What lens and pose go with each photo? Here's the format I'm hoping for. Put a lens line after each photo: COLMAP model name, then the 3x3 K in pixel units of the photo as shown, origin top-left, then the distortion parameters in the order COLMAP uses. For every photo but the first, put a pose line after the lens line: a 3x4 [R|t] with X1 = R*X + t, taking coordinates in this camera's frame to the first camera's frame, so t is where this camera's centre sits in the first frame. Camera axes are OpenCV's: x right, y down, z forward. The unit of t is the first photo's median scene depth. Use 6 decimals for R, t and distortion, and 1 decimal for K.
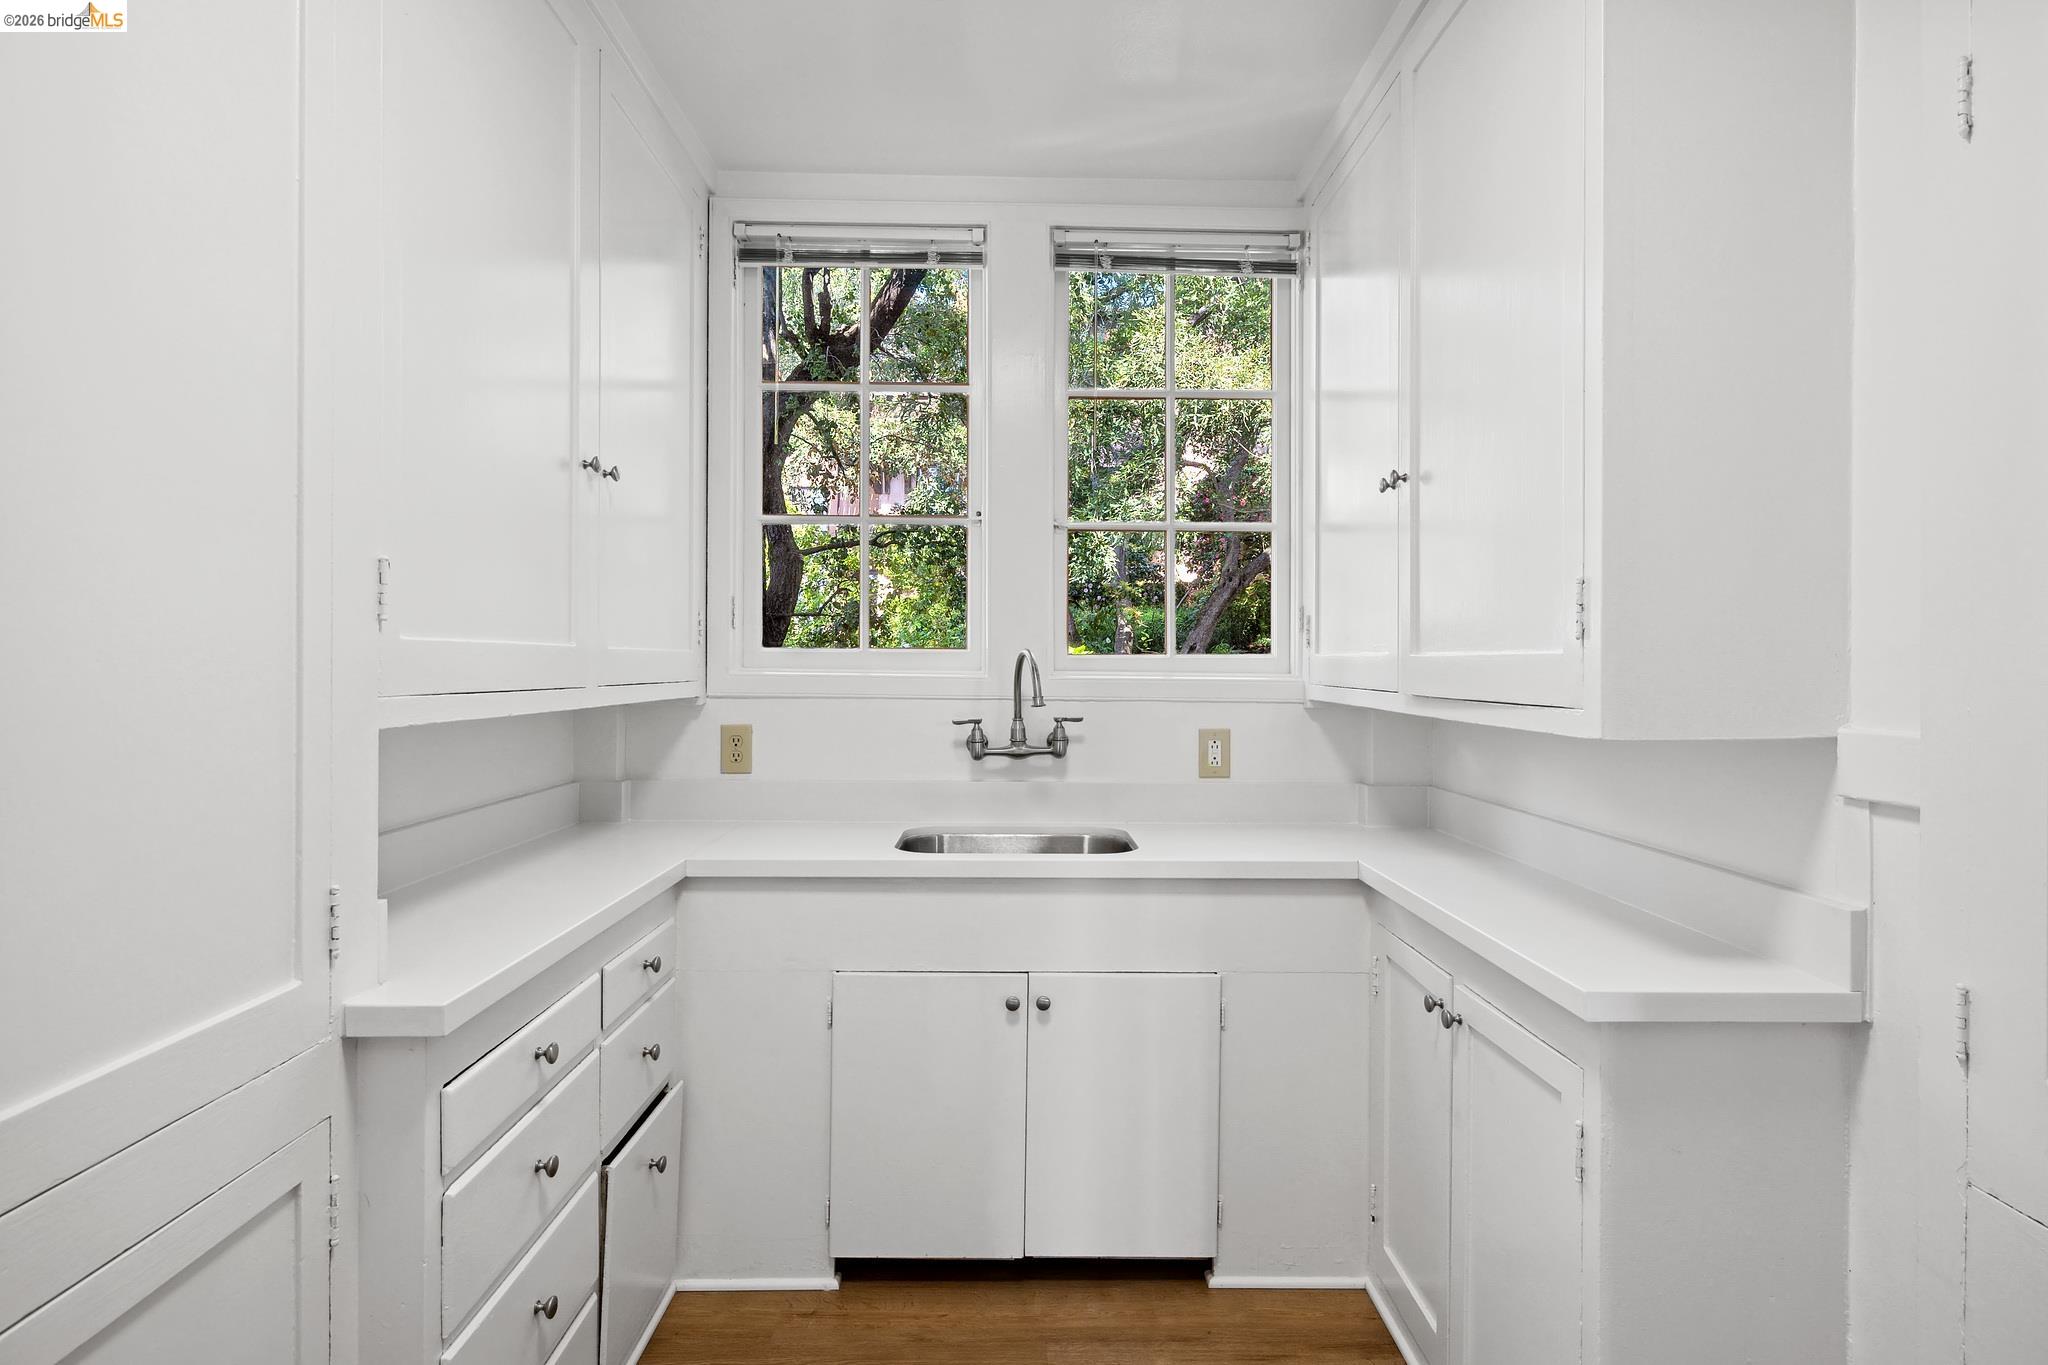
lens RADIAL K [[1081.5, 0, 1022.3], [0, 1081.5, 662.4], [0, 0, 1]] dist [-0.000490, 0.000904]
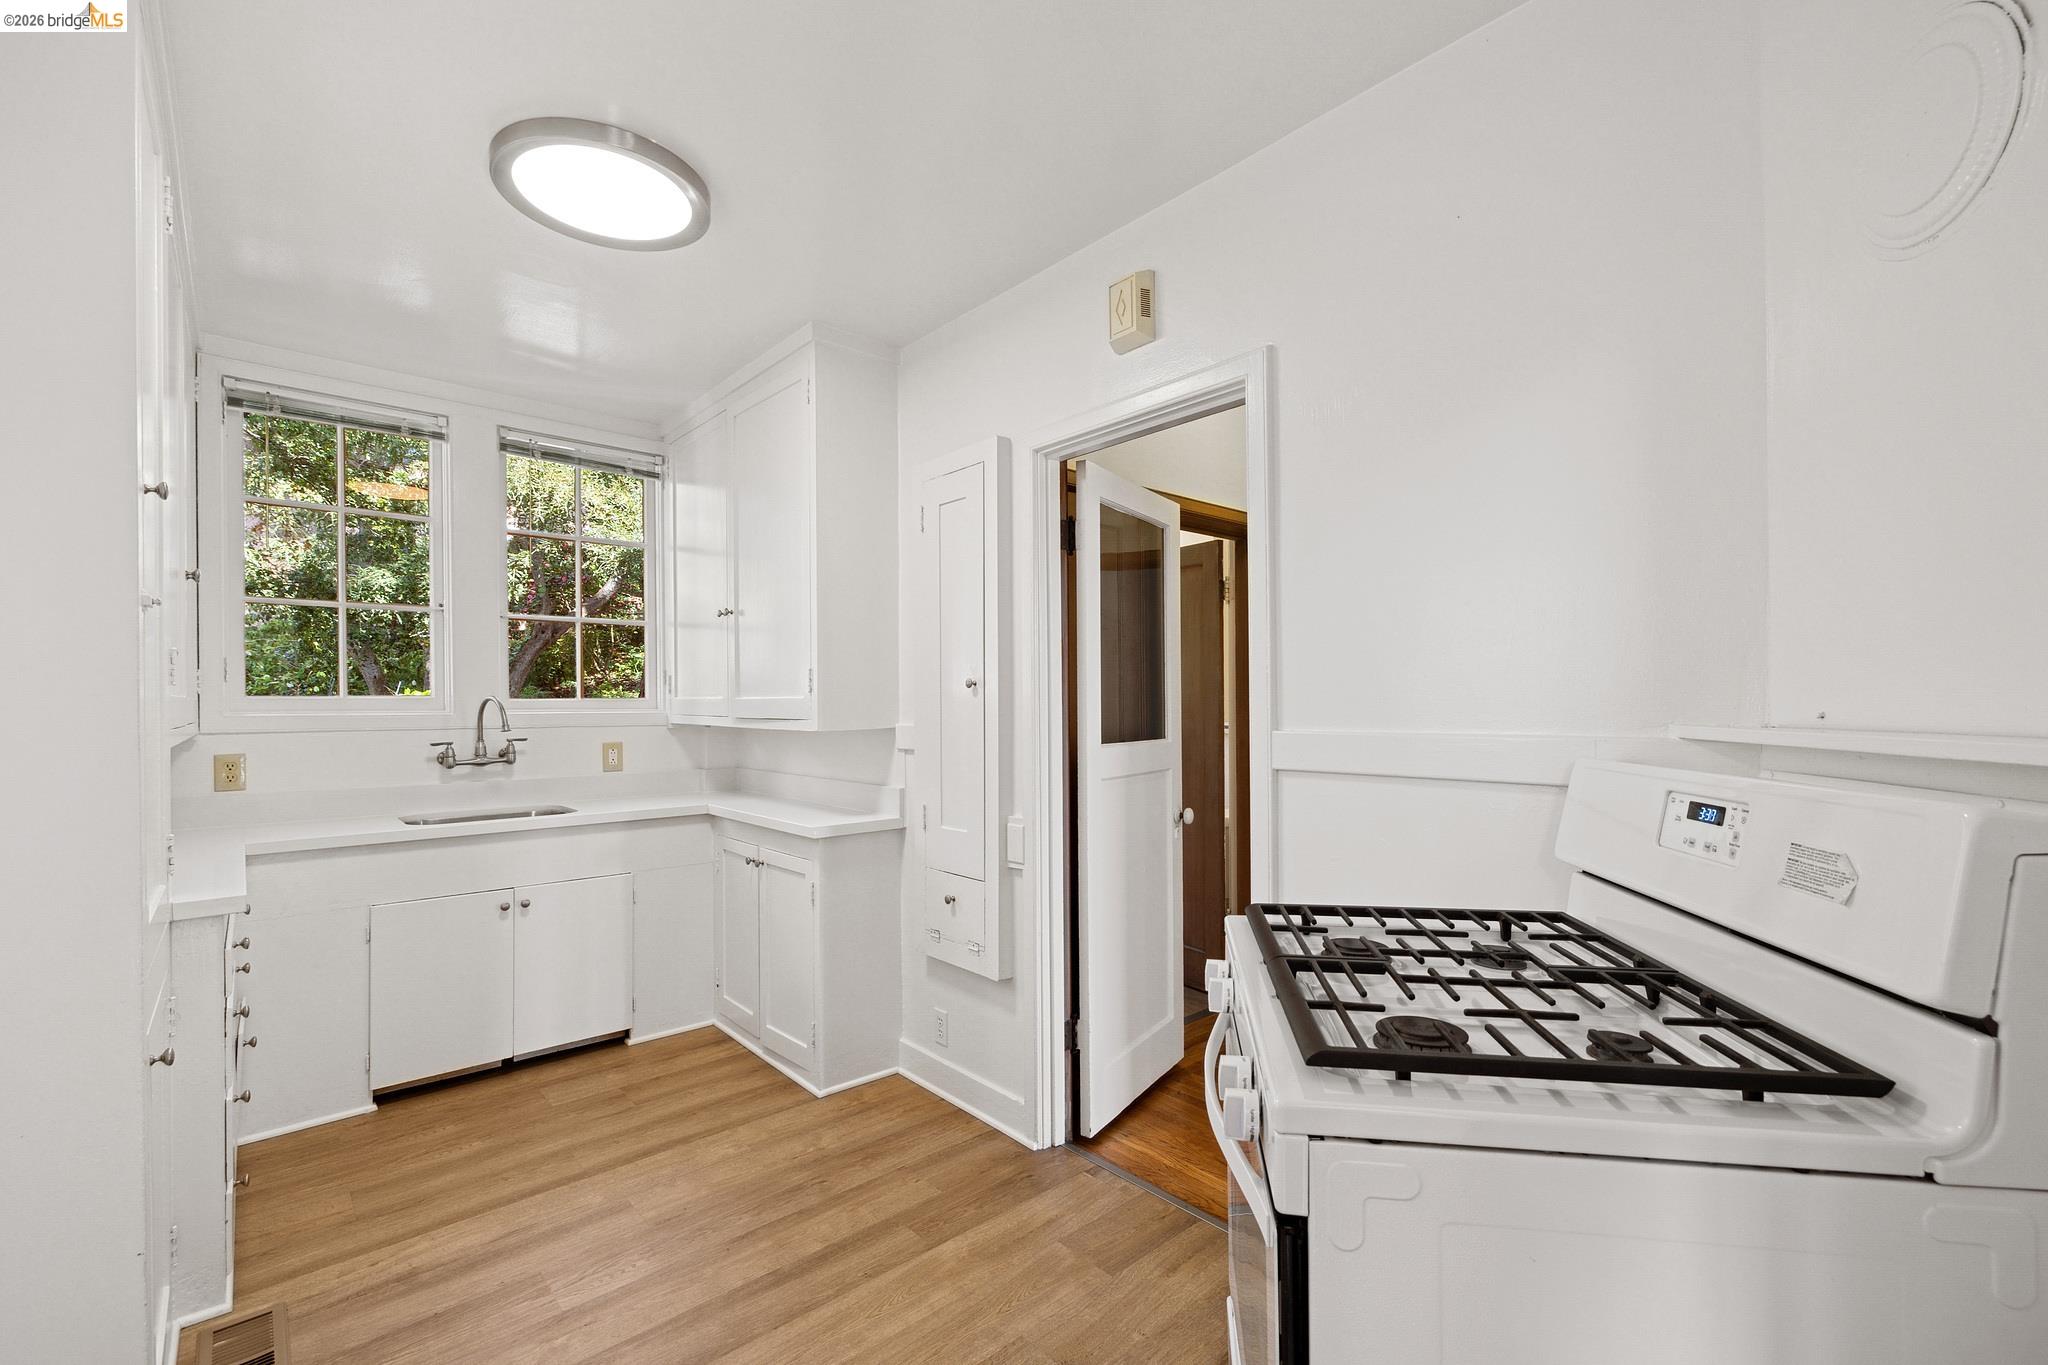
lens RADIAL K [[874.8, 0, 1038.2], [0, 874.8, 698.3], [0, 0, 1]] dist [-0.004612, 0.000486]
pose [[0.746018, -0.009154, 0.665863, -0.241789], [0.010387, 0.999944, 0.002109, -0.003306], [-0.665845, 0.005343, 0.746071, -0.475436]]
